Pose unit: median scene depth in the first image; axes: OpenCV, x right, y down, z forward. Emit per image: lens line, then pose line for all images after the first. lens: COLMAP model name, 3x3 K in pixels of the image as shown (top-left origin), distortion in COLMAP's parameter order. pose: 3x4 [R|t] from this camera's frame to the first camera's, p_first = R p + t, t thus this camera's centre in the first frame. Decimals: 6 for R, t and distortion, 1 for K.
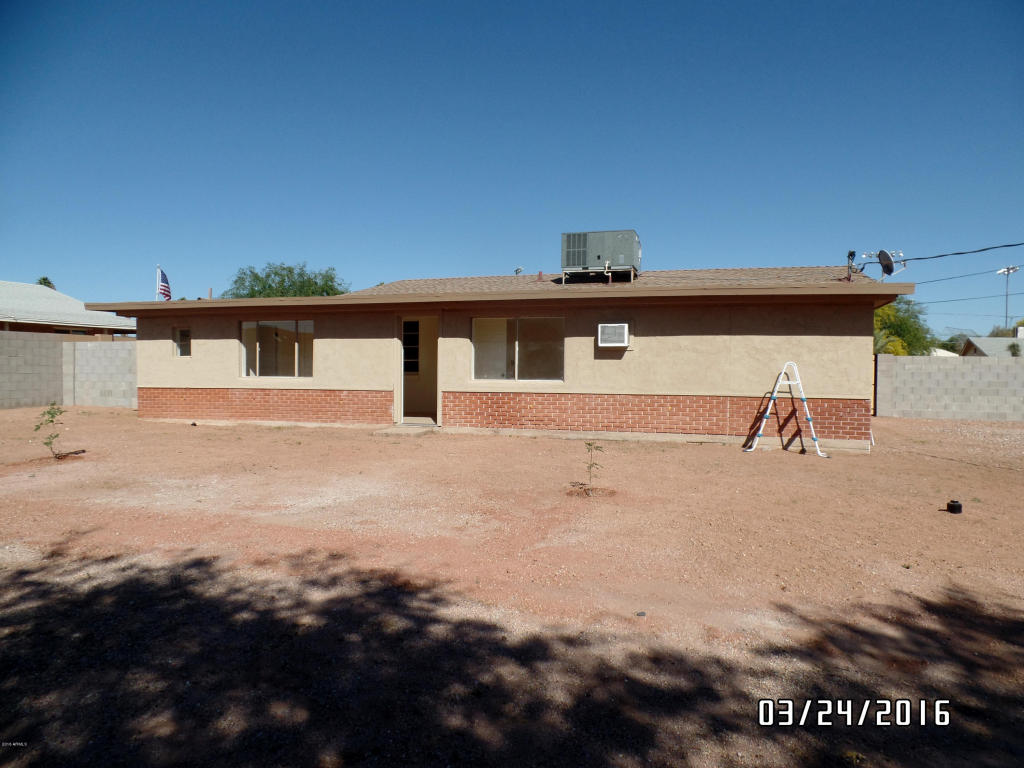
lens RADIAL K [[730.1, 0, 520.0], [0, 730.1, 386.9], [0, 0, 1]] dist [0.010196, -0.000217]
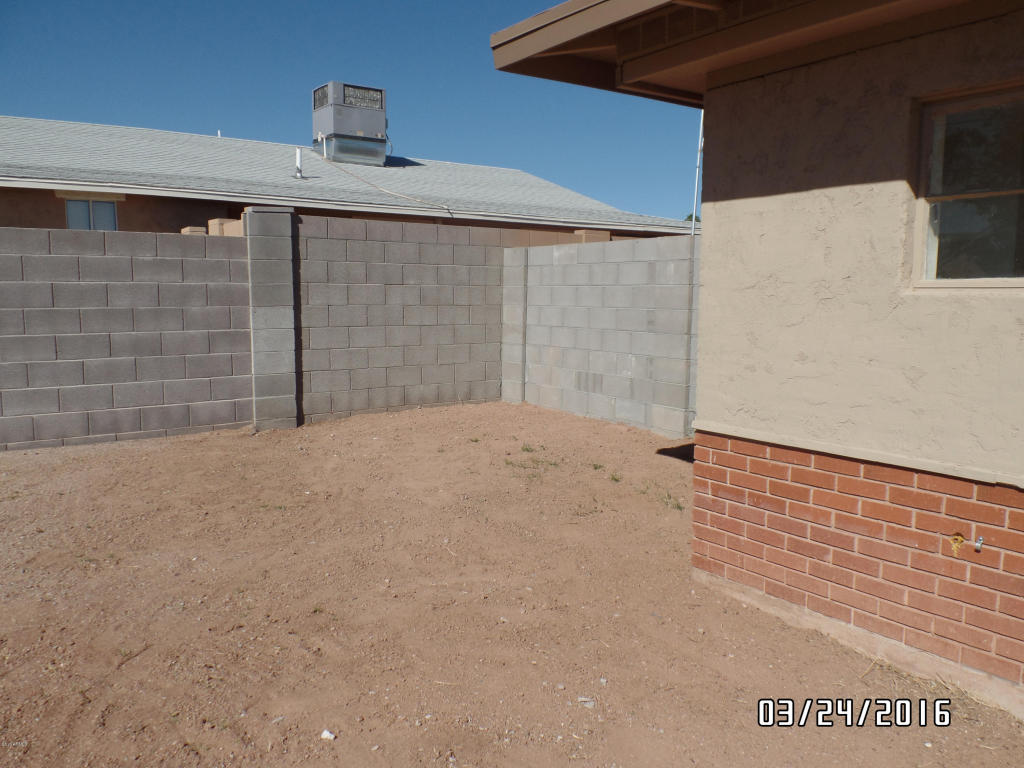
lens RADIAL K [[834.1, 0, 512.8], [0, 834.1, 387.0], [0, 0, 1]] dist [-0.021551, -0.004582]
pose [[0.809034, 0.069003, -0.583698, -0.349810], [-0.020815, 0.995825, 0.088873, -0.026074], [0.587393, -0.059752, 0.807093, 0.636871]]
